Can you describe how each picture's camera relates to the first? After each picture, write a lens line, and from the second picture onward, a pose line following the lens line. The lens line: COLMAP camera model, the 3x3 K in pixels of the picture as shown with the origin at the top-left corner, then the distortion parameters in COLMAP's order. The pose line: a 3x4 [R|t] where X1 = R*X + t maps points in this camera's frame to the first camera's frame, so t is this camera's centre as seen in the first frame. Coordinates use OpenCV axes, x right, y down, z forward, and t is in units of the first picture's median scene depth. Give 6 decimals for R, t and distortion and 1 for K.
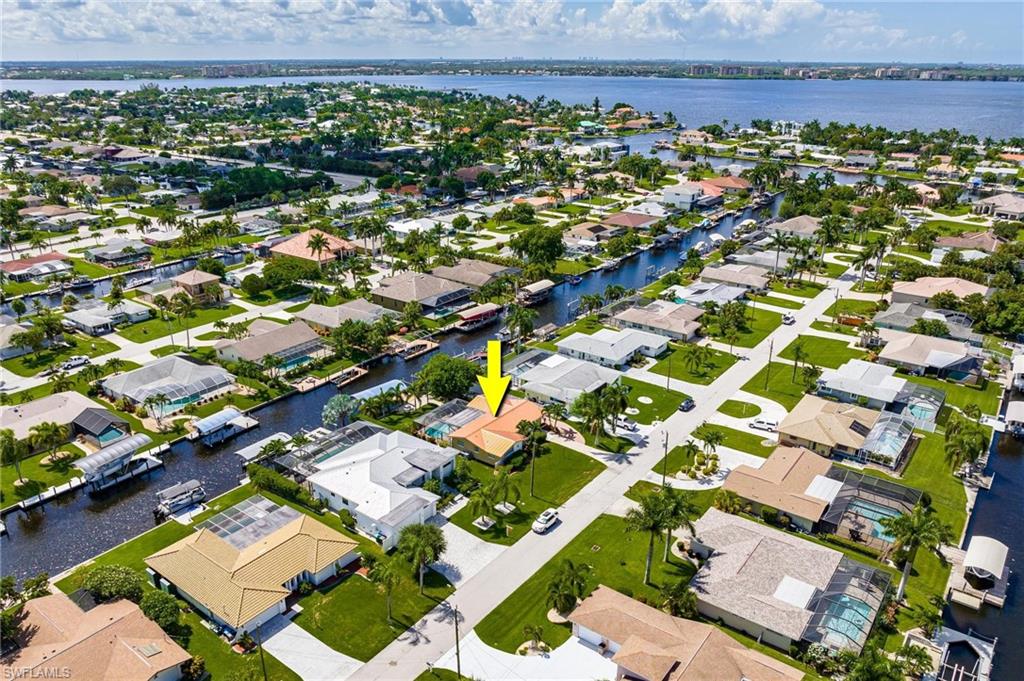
lens RADIAL K [[747.7, 0, 486.5], [0, 747.7, 355.4], [0, 0, 1]] dist [-0.024068, 0.002511]
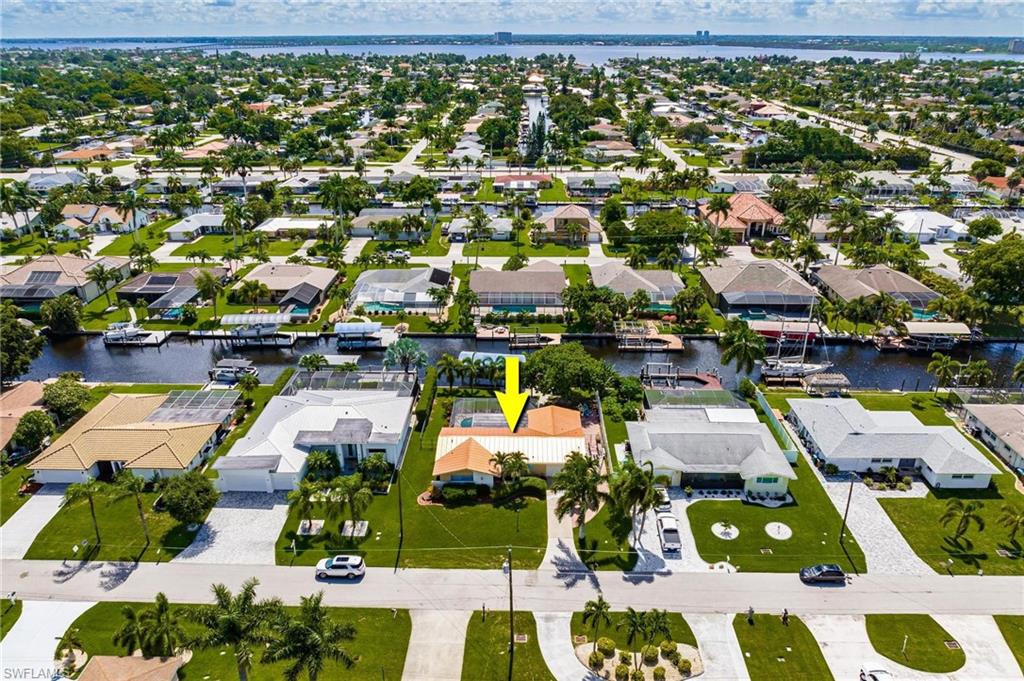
lens RADIAL K [[736.4, 0, 512.0], [0, 736.4, 340.5], [0, 0, 1]] dist [-0.047108, 0.036797]
pose [[0.592849, 0.309858, -0.743316, 0.401044], [-0.295988, 0.942249, 0.156713, -0.090707], [0.748947, 0.127106, 0.650325, 0.405278]]
